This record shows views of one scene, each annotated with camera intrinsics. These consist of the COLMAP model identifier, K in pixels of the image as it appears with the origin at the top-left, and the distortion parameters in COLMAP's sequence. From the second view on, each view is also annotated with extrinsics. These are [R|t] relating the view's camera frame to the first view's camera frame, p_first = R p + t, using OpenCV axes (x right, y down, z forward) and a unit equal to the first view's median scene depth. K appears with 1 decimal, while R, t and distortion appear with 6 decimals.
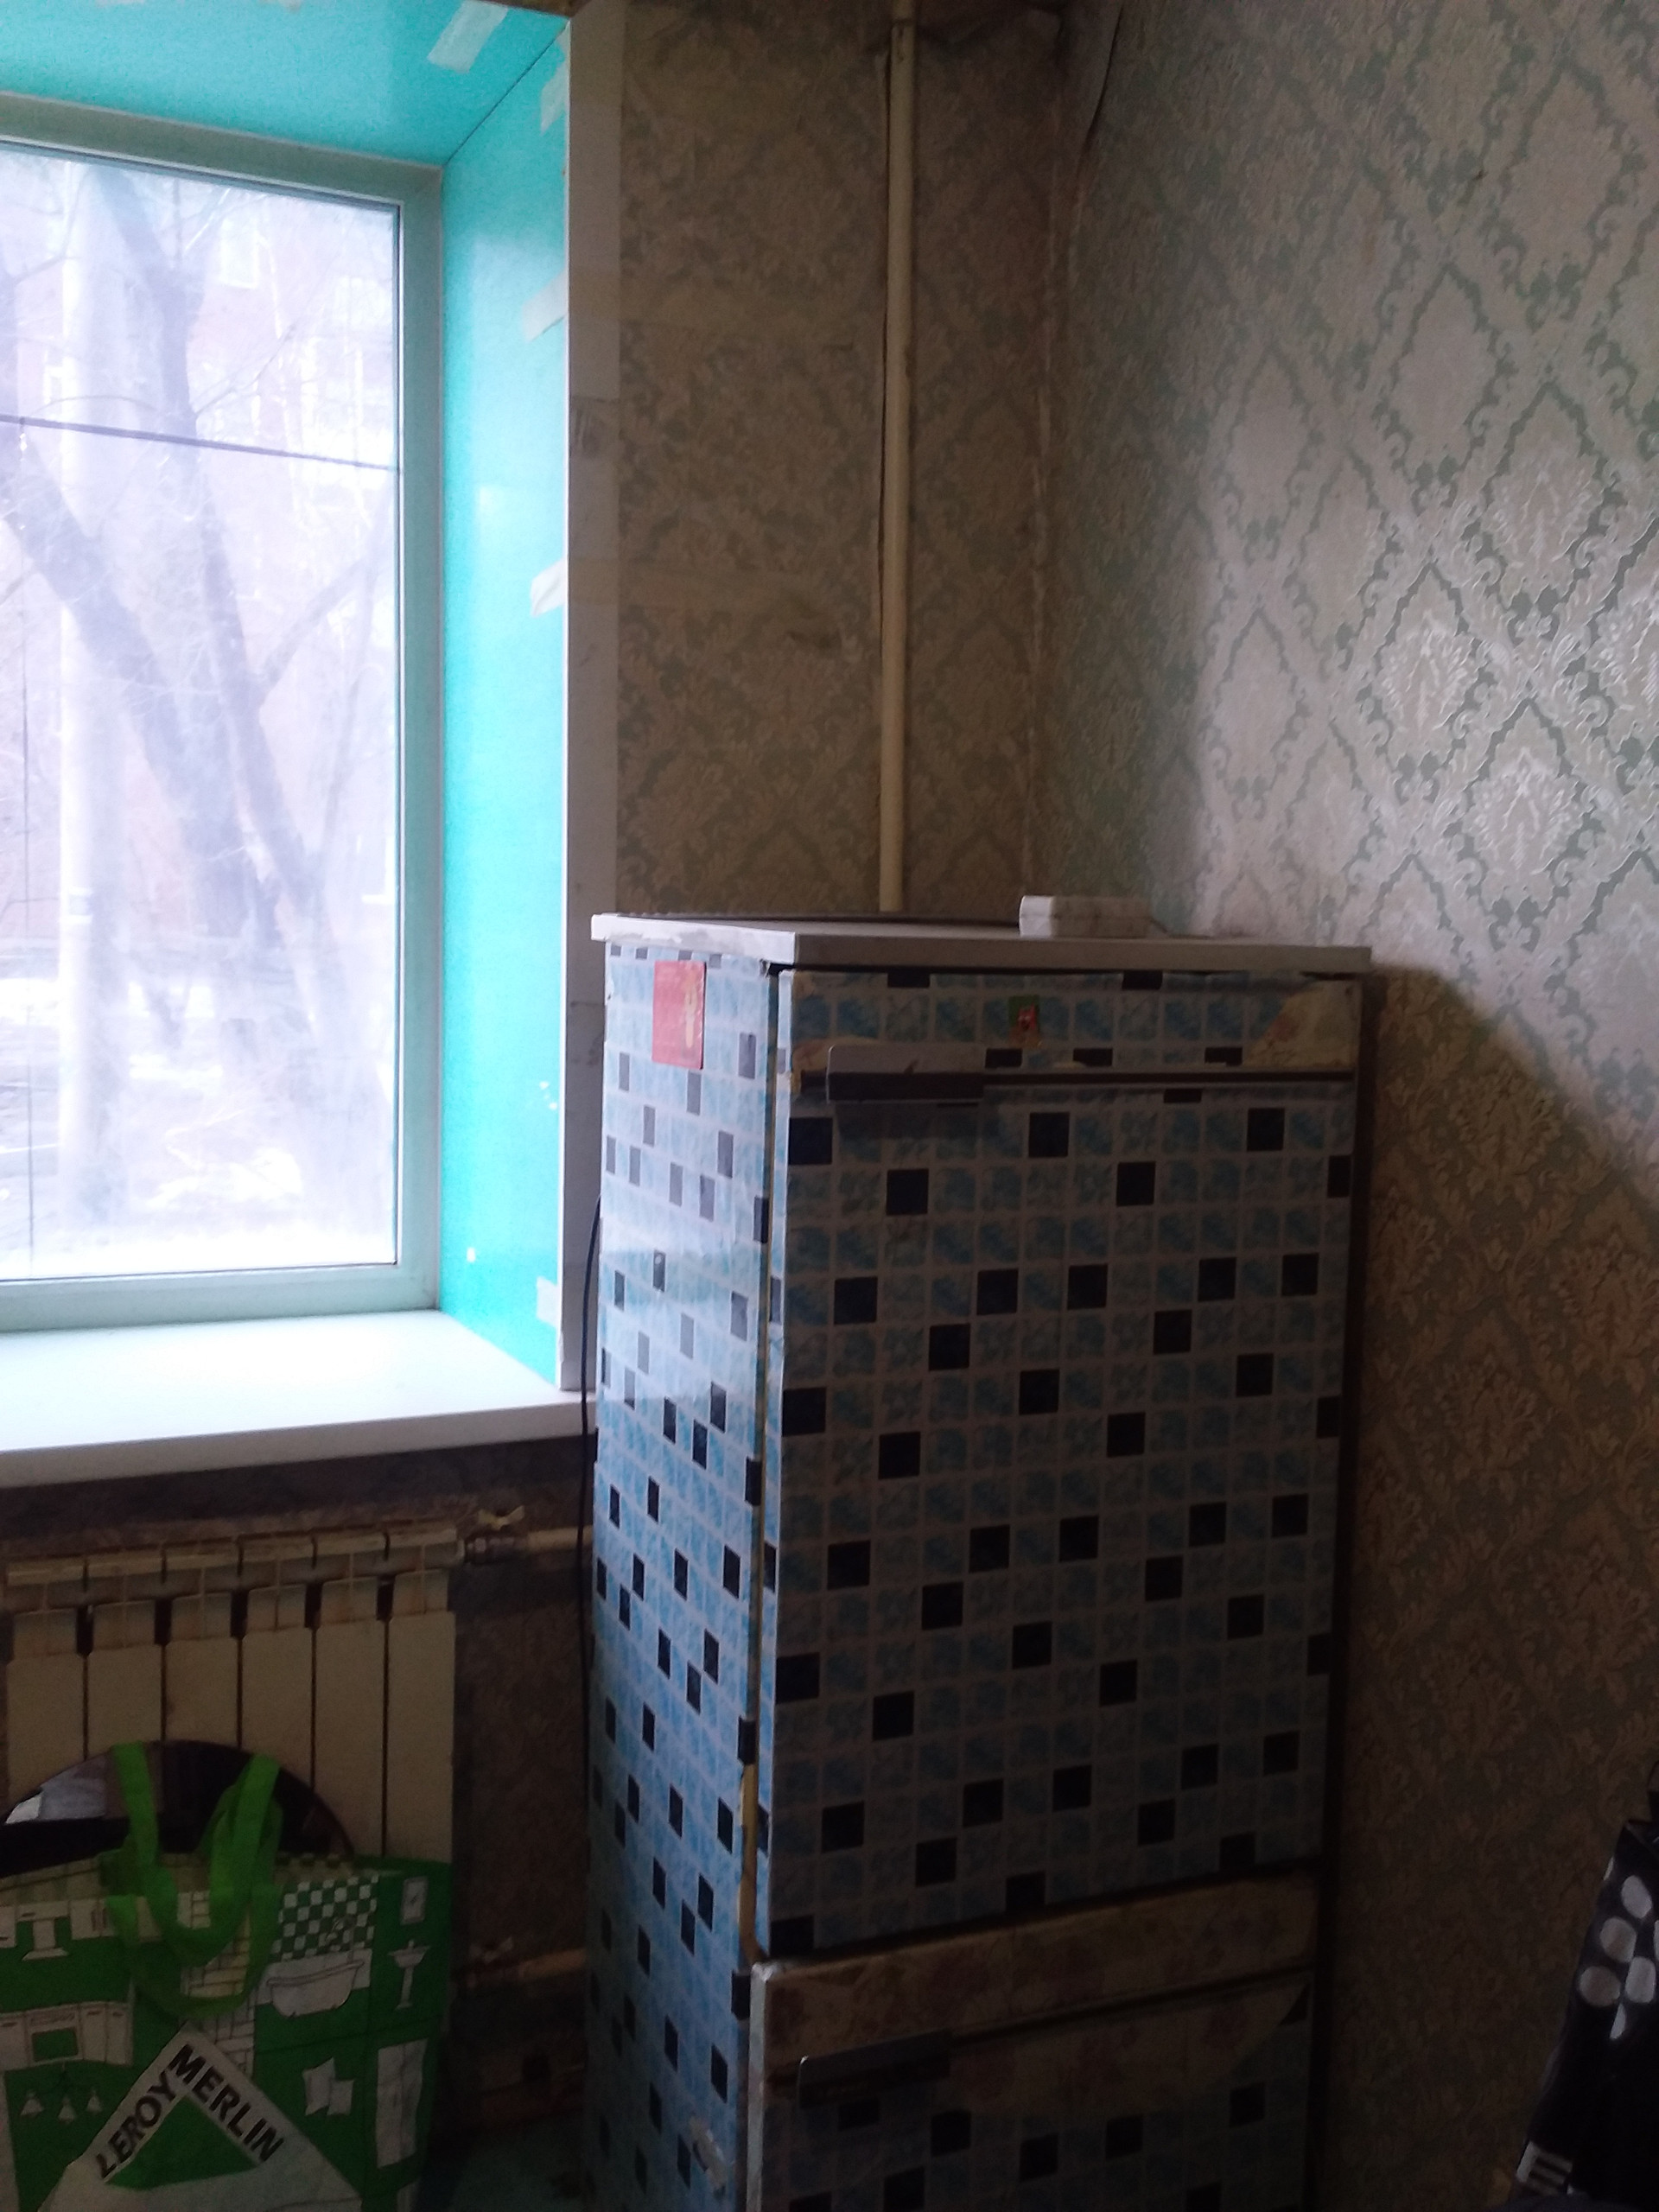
lens RADIAL K [[2035.8, 0, 840.6], [0, 2035.8, 1120.6], [0, 0, 1]] dist [0.145695, -0.254752]
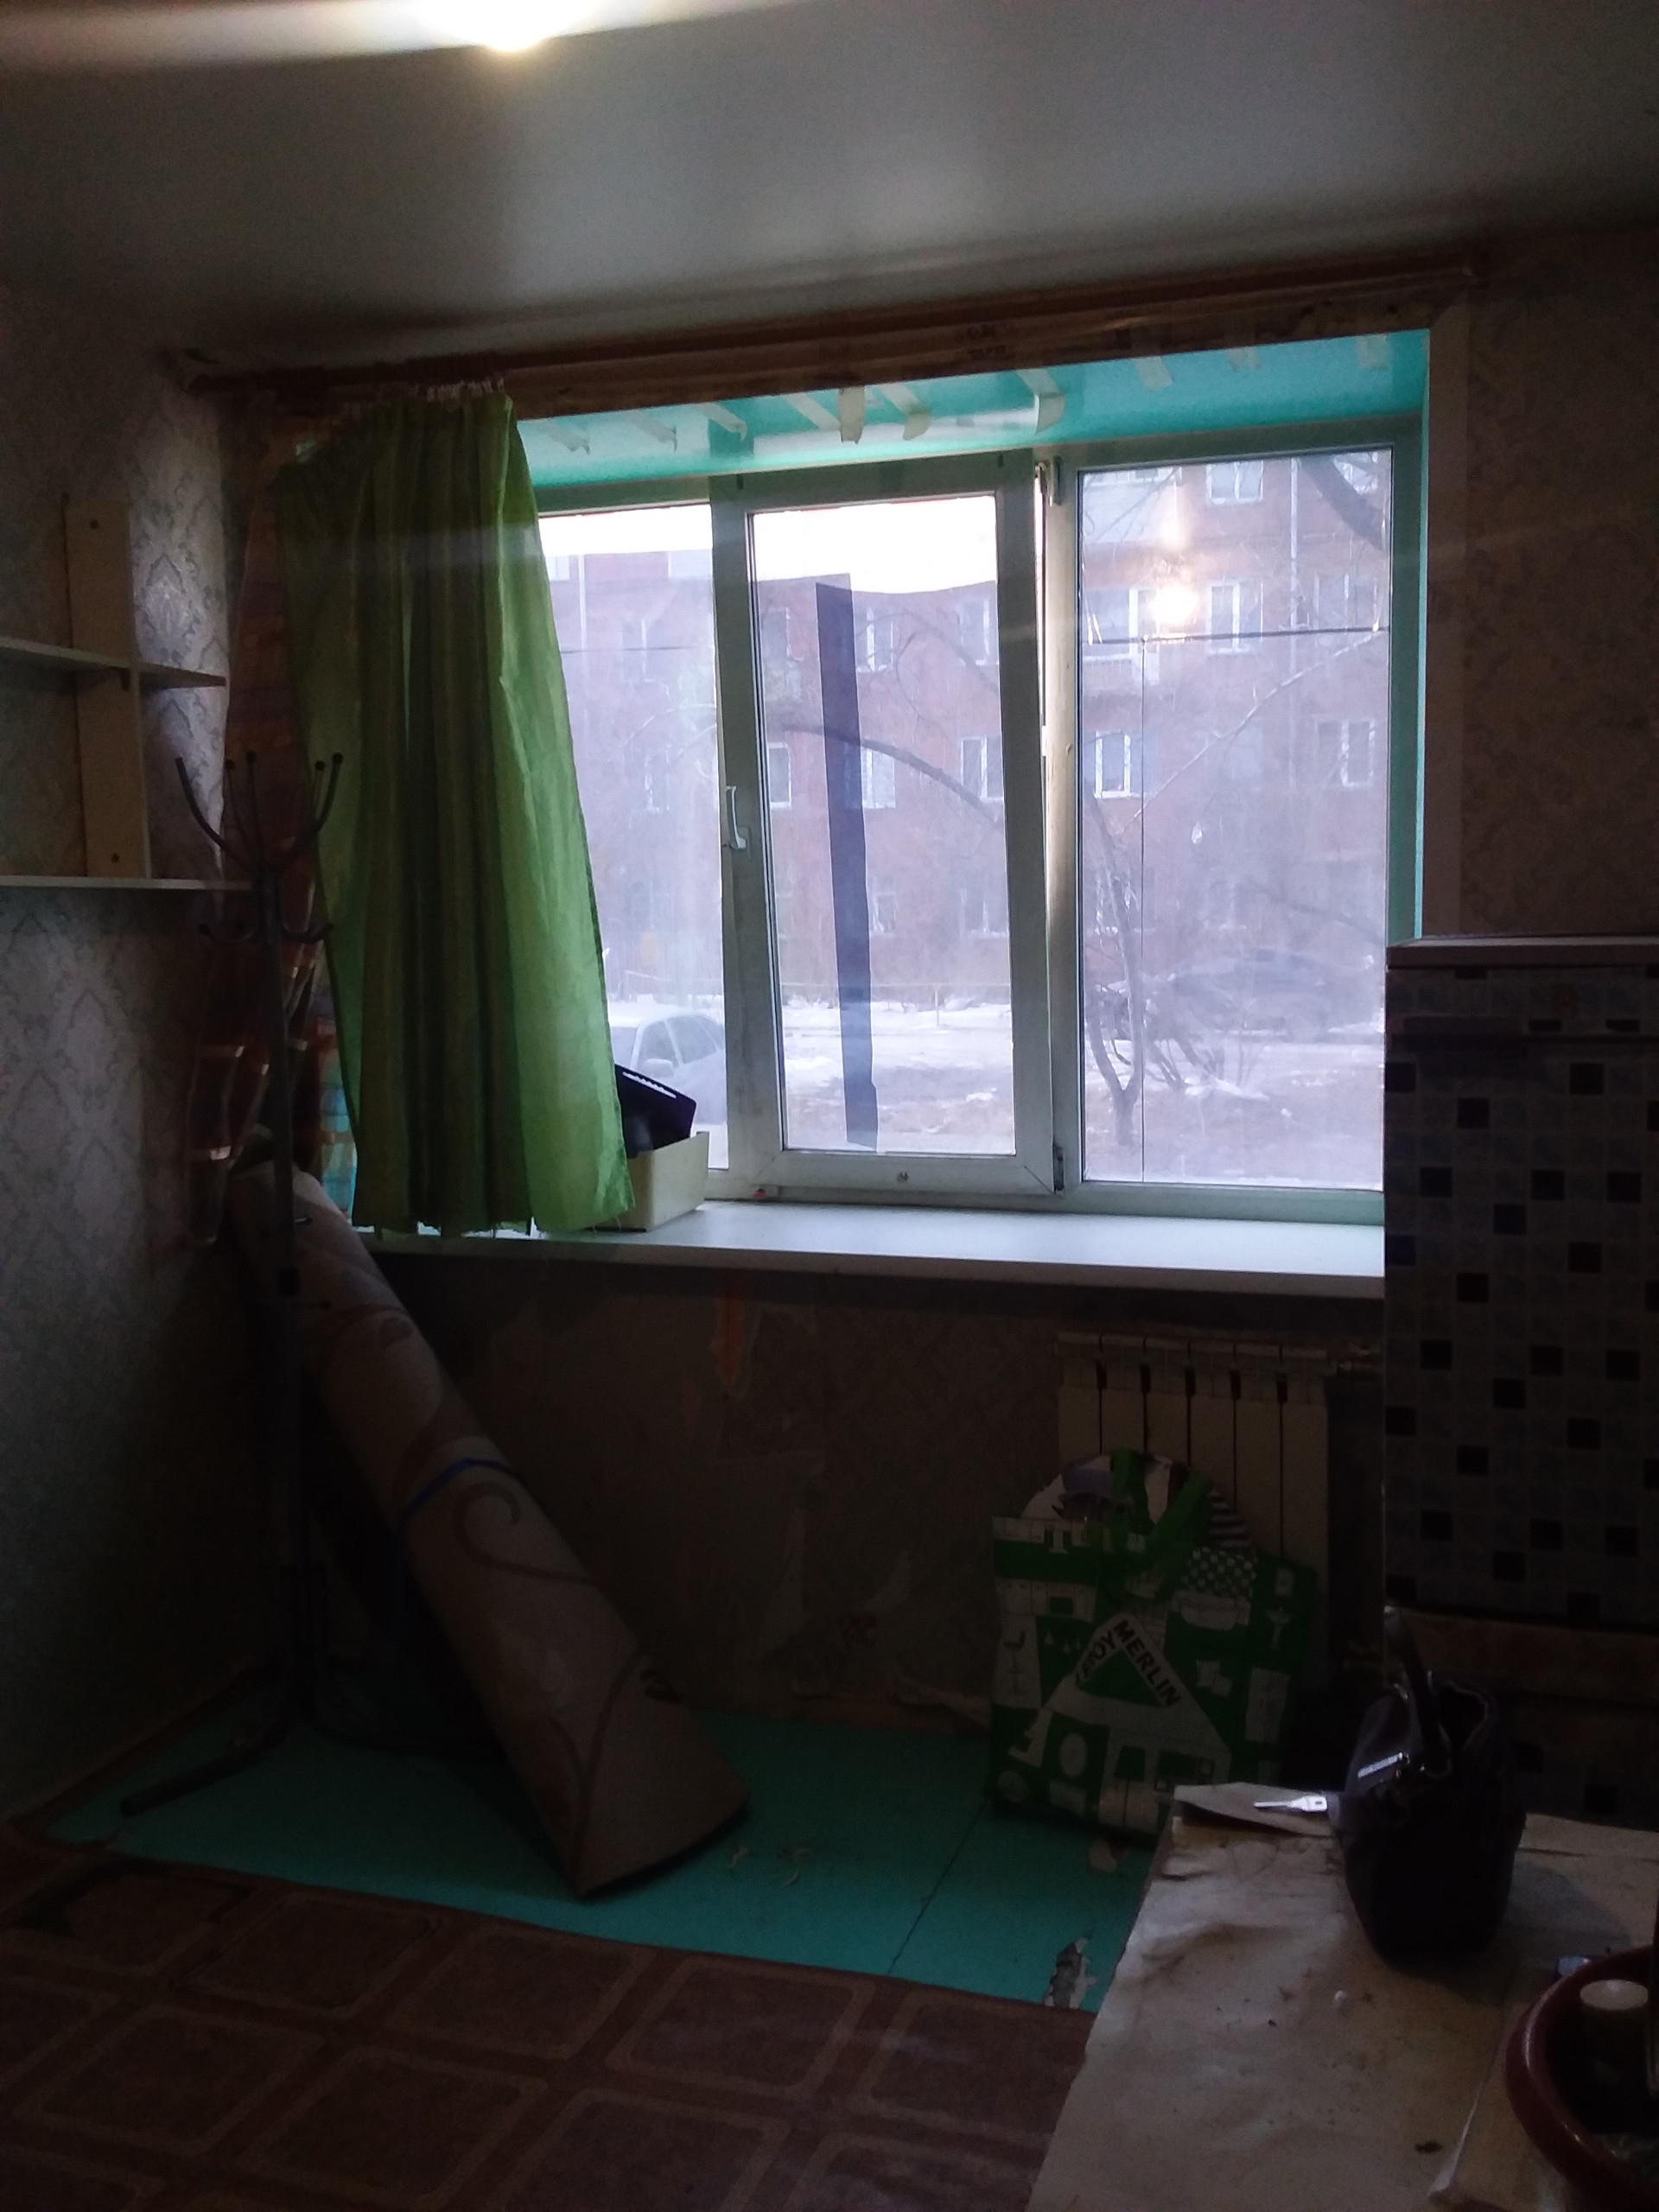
lens RADIAL K [[2035.8, 0, 840.6], [0, 2035.8, 1120.6], [0, 0, 1]] dist [0.145695, -0.254752]
pose [[0.743945, 0.027489, -0.667675, 0.602681], [-0.037331, 0.999303, -0.000453, 0.050038], [0.667197, 0.025262, 0.744453, -0.393923]]
